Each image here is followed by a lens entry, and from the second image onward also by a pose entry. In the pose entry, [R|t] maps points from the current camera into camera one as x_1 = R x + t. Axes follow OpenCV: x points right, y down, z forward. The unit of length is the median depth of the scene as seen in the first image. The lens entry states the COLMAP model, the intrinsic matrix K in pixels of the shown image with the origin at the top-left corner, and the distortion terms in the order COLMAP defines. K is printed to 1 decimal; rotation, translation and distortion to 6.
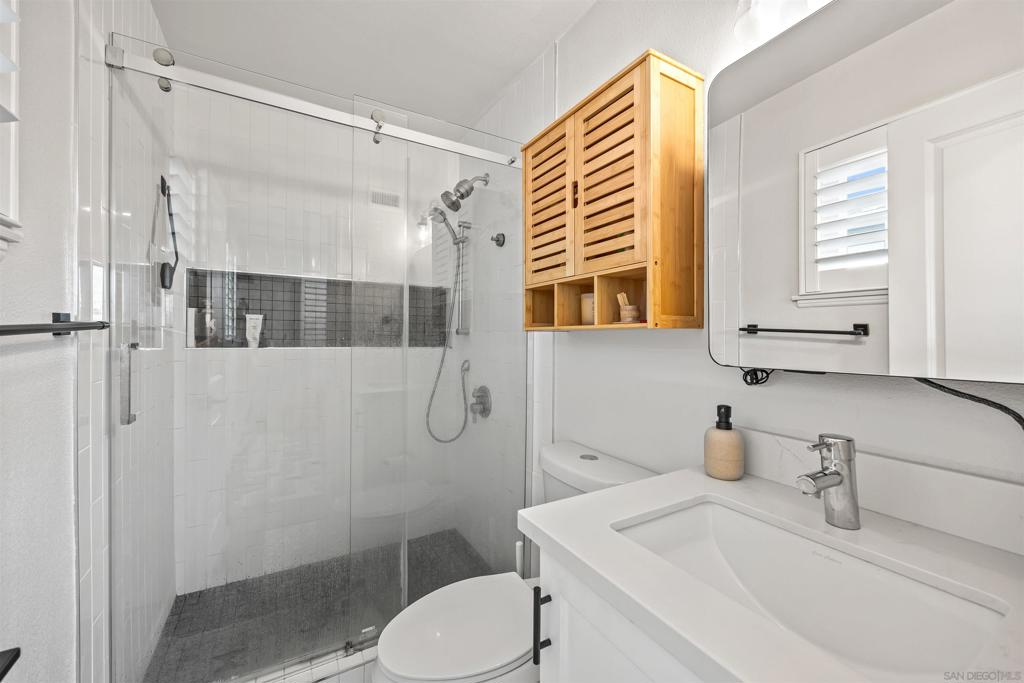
lens RADIAL K [[391.4, 0, 524.9], [0, 391.4, 337.4], [0, 0, 1]] dist [-0.002613, -0.000007]
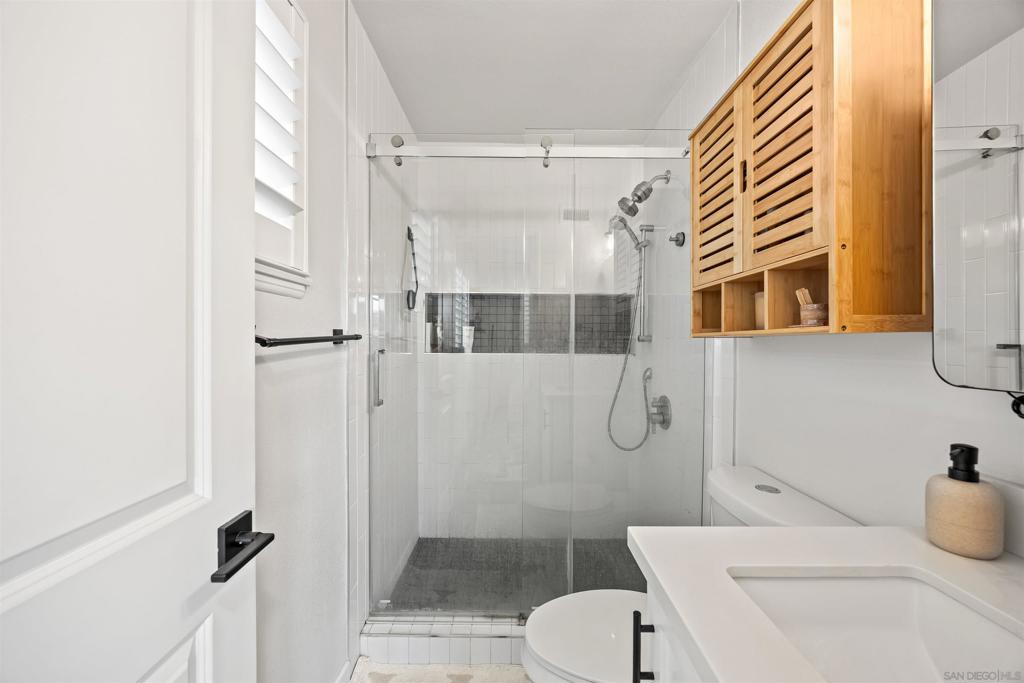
lens RADIAL K [[391.4, 0, 530.2], [0, 391.4, 345.0], [0, 0, 1]] dist [-0.002613, -0.000007]
pose [[0.867773, -0.001129, -0.496959, 0.128307], [0.002168, 0.999997, 0.001514, -0.001222], [0.496955, -0.002391, 0.867773, 0.028104]]
